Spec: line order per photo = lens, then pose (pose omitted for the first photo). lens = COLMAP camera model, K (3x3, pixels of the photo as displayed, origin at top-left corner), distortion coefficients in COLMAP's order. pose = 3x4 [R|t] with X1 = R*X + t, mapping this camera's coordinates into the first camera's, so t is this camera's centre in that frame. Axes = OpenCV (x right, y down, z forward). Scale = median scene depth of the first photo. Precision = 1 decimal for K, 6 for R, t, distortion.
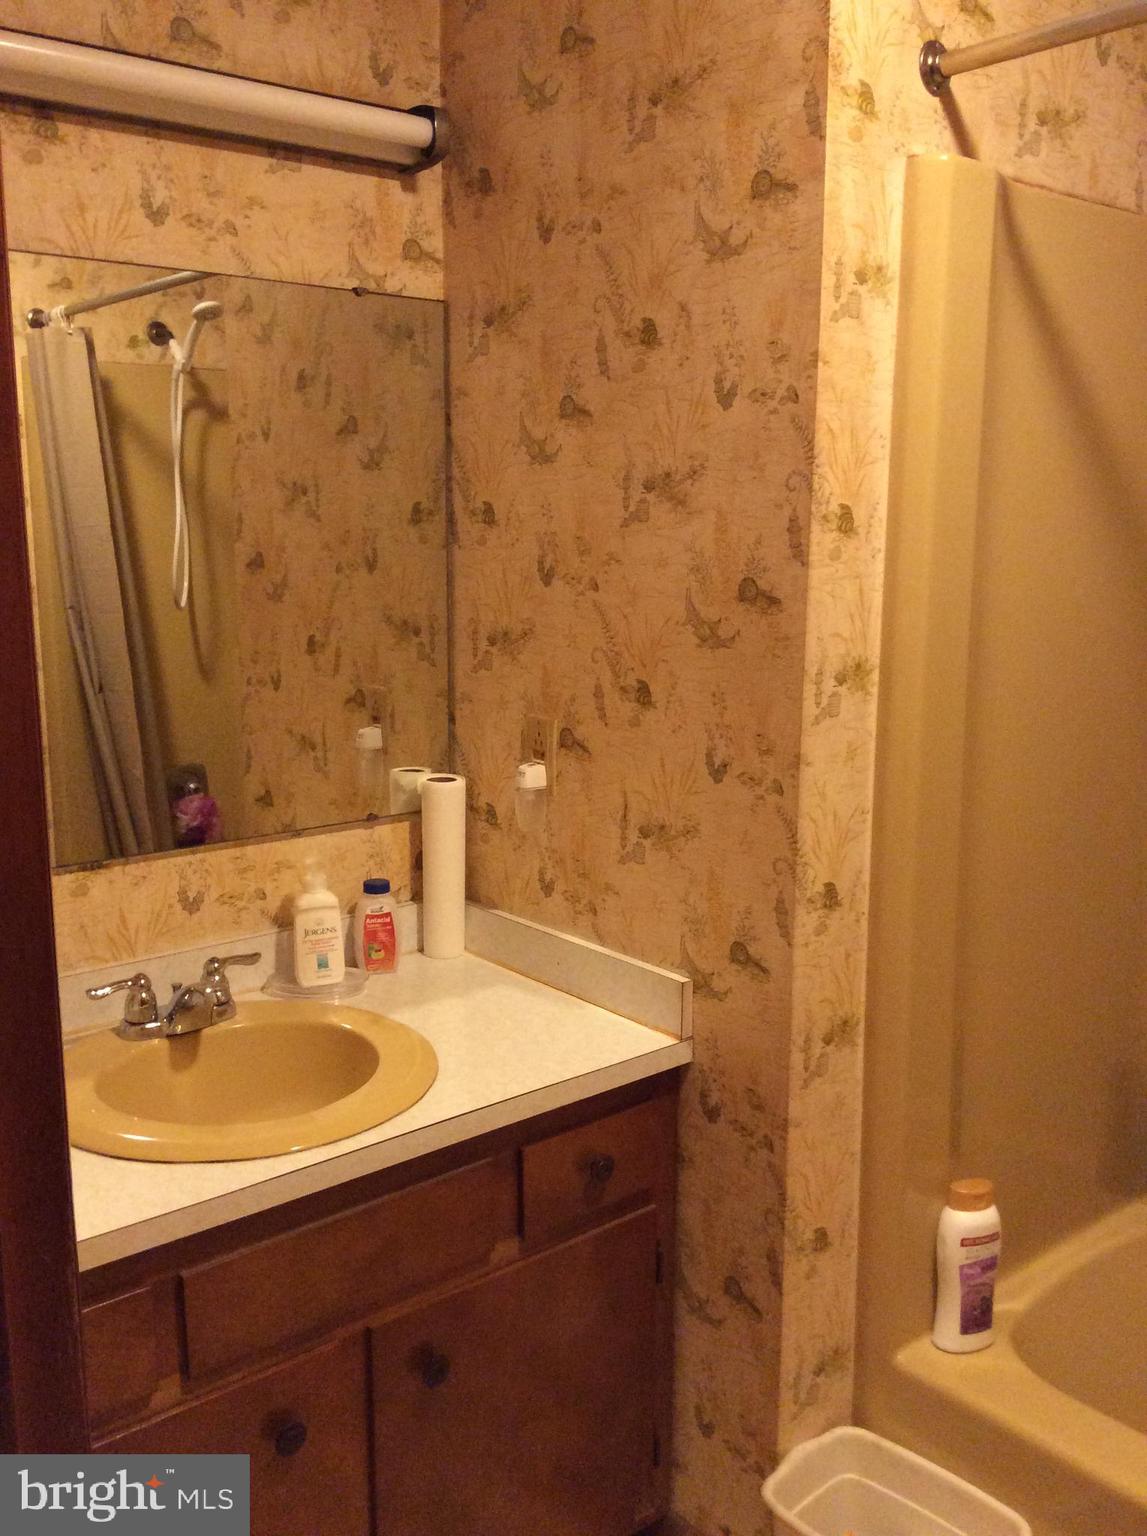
lens RADIAL K [[1407.3, 0, 574.4], [0, 1407.3, 770.2], [0, 0, 1]] dist [0.121535, -0.252362]
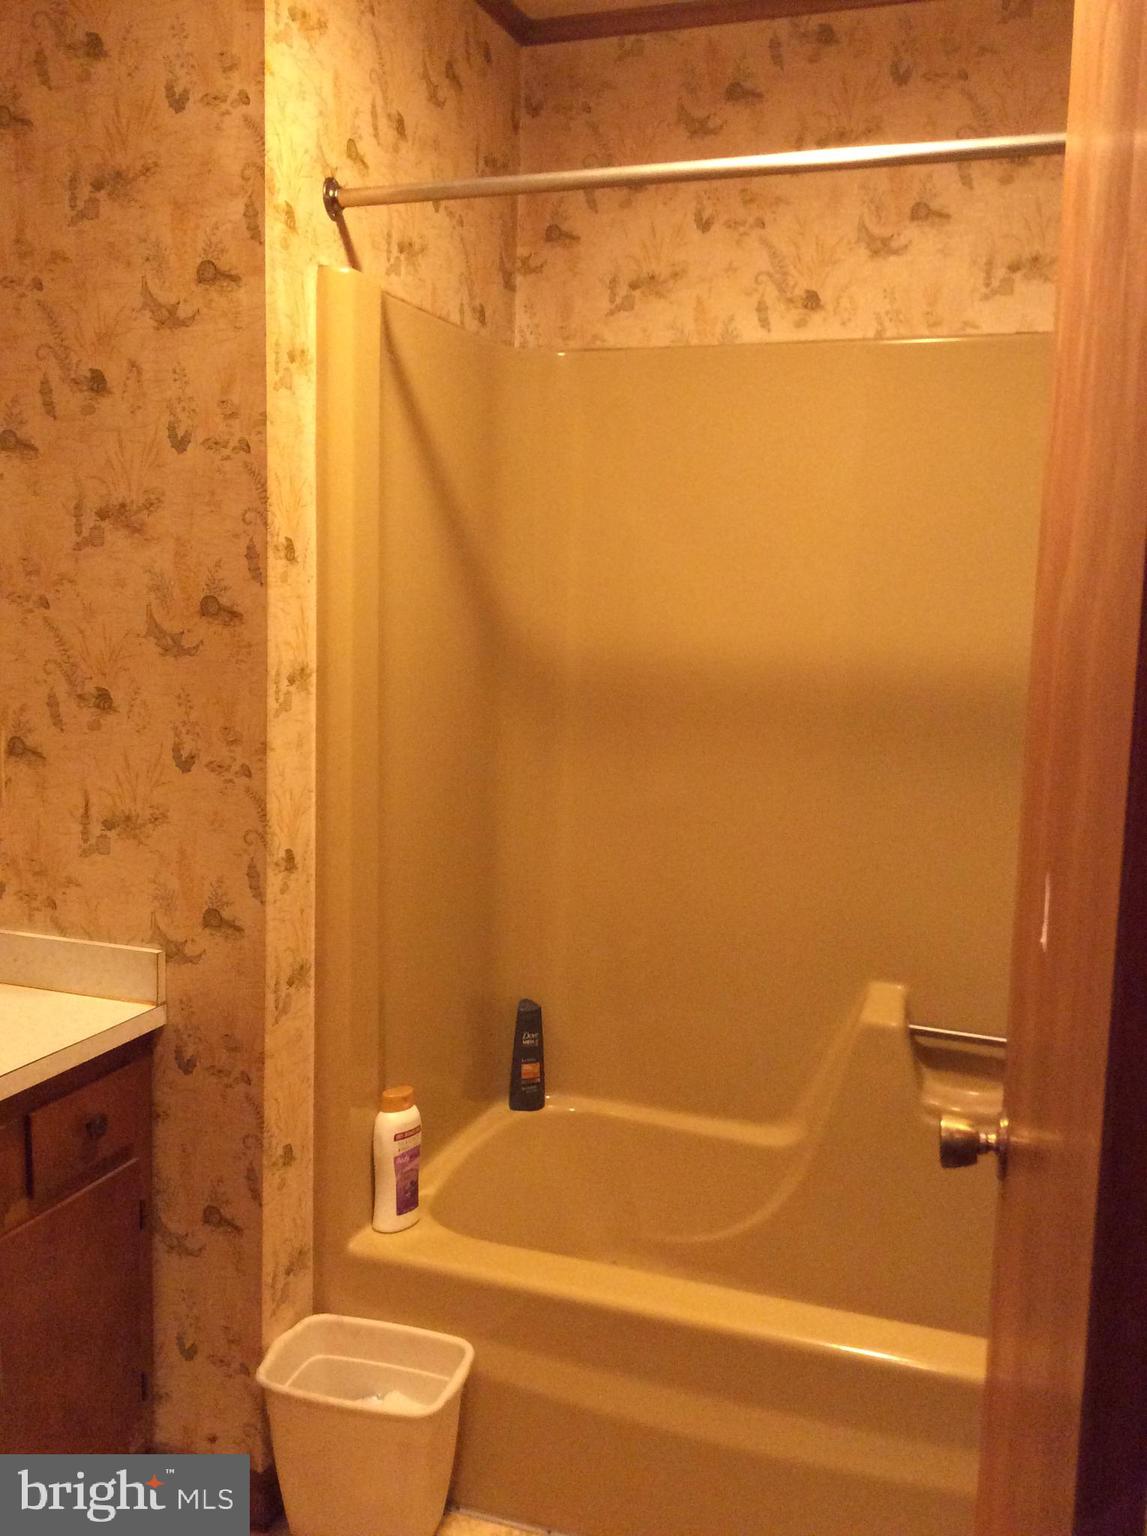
lens RADIAL K [[1407.3, 0, 574.4], [0, 1407.3, 770.2], [0, 0, 1]] dist [0.121535, -0.252362]
pose [[0.858812, -0.045161, 0.510296, -0.217644], [0.068112, 0.997329, -0.026367, 0.059092], [-0.507743, 0.057402, 0.859594, -0.160858]]
